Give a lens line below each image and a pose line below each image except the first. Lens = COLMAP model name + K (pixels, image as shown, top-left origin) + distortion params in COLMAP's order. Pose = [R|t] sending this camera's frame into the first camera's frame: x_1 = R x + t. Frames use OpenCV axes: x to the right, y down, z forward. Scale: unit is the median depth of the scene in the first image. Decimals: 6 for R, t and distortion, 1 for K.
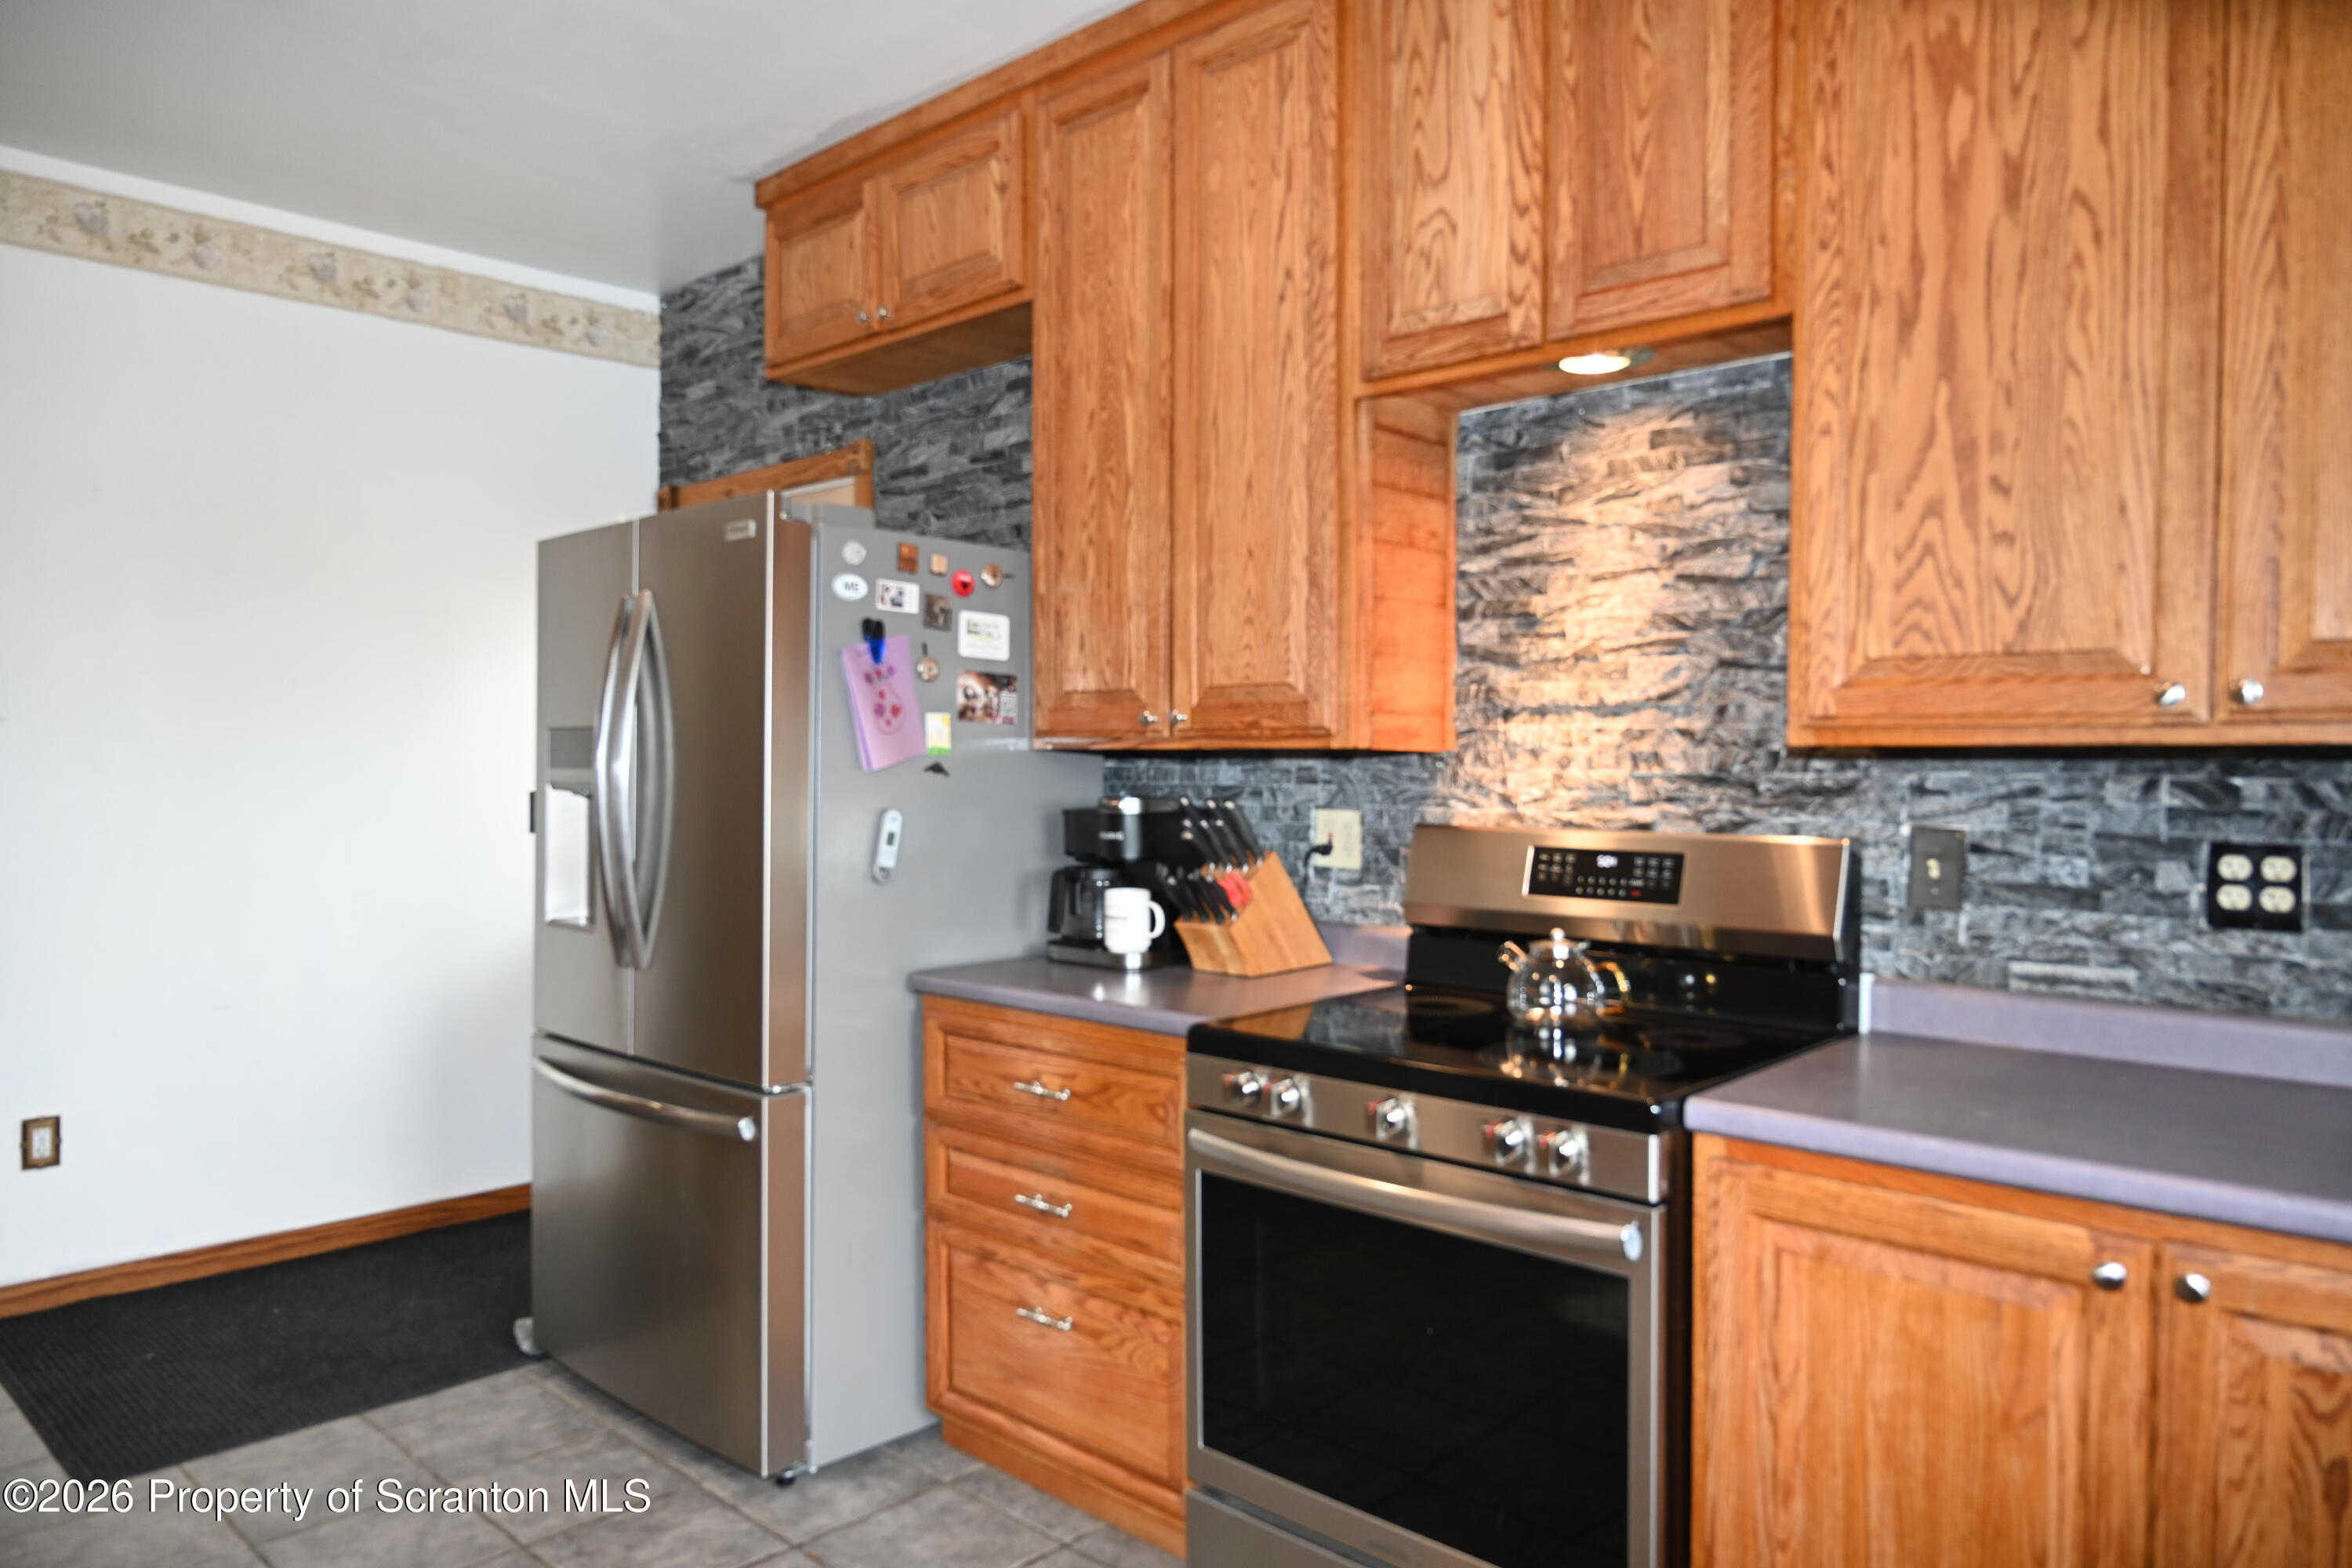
lens RADIAL K [[1566.4, 0, 1165.9], [0, 1566.4, 792.8], [0, 0, 1]] dist [-0.007611, -0.000670]
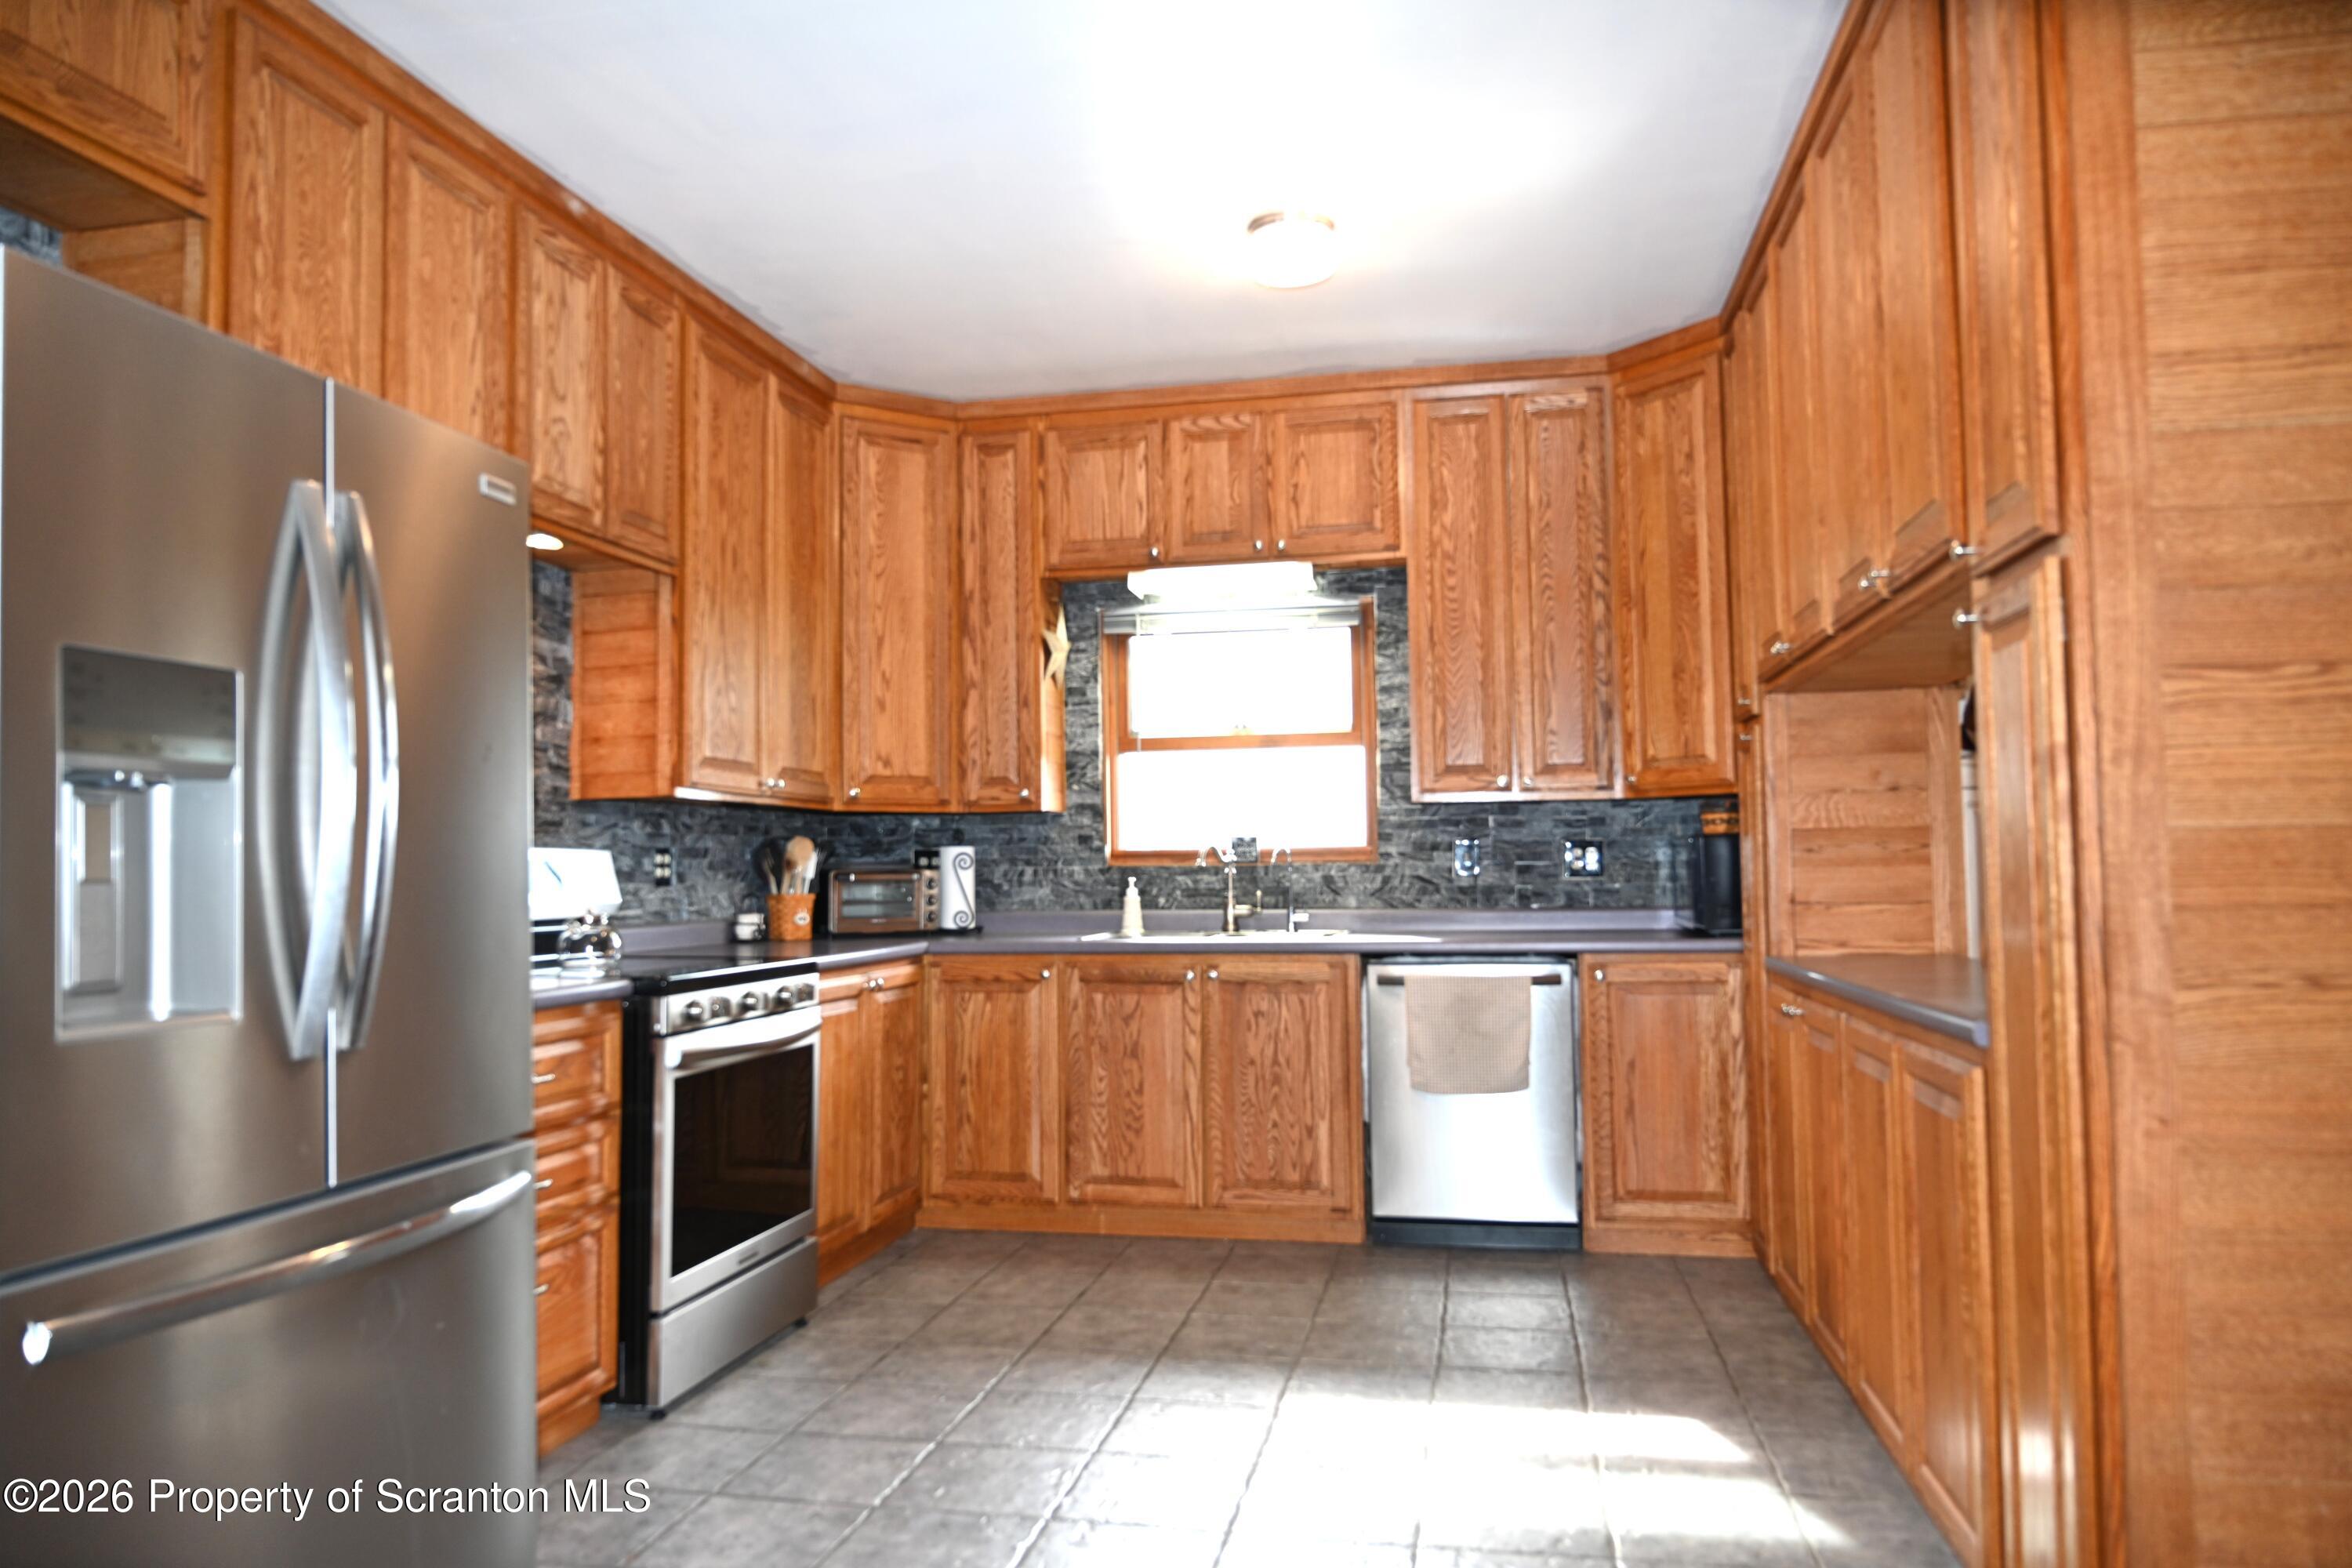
lens RADIAL K [[1566.4, 0, 1173.0], [0, 1566.4, 798.0], [0, 0, 1]] dist [-0.007611, -0.000670]
pose [[-0.531135, 0.044093, 0.846139, -1.280786], [0.031382, 0.998984, -0.032358, 0.044124], [-0.846706, 0.009367, -0.531979, 1.234182]]
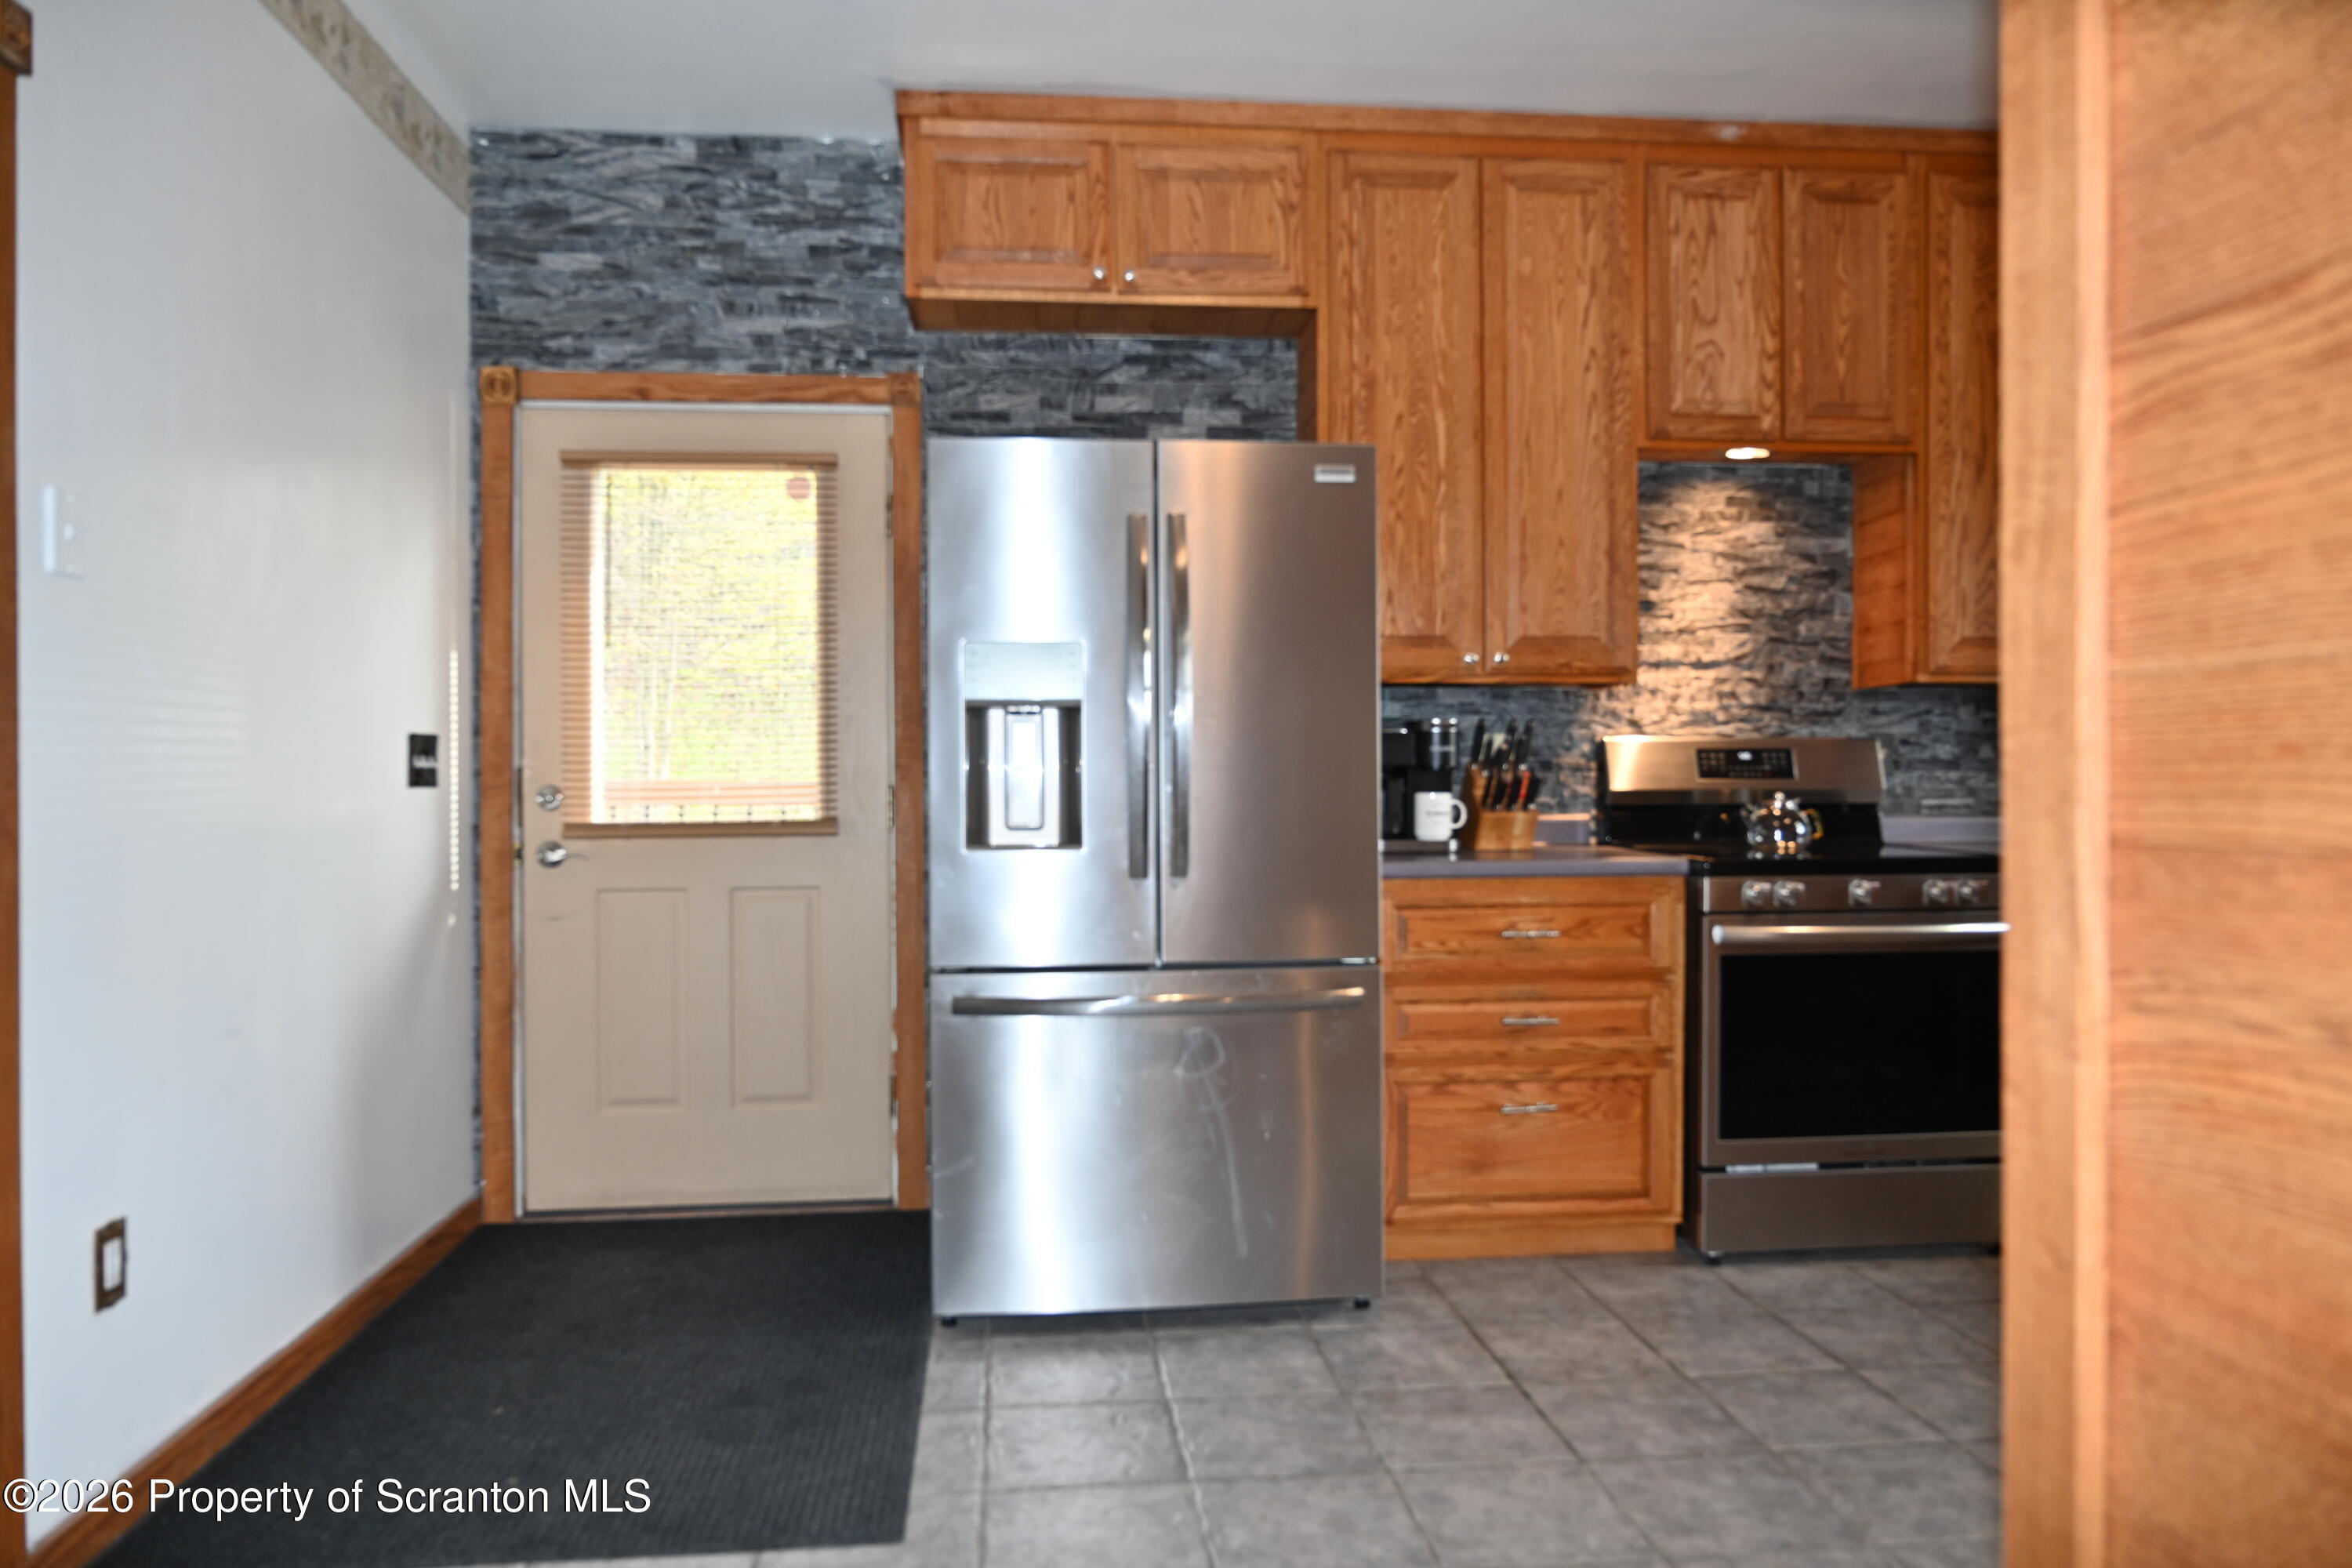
lens RADIAL K [[1566.4, 0, 1171.5], [0, 1566.4, 785.4], [0, 0, 1]] dist [-0.007611, -0.000670]
pose [[0.644961, -0.009793, 0.764153, -1.317770], [0.024898, 0.999656, -0.008204, 0.070987], [-0.763810, 0.024317, 0.644983, 0.390106]]
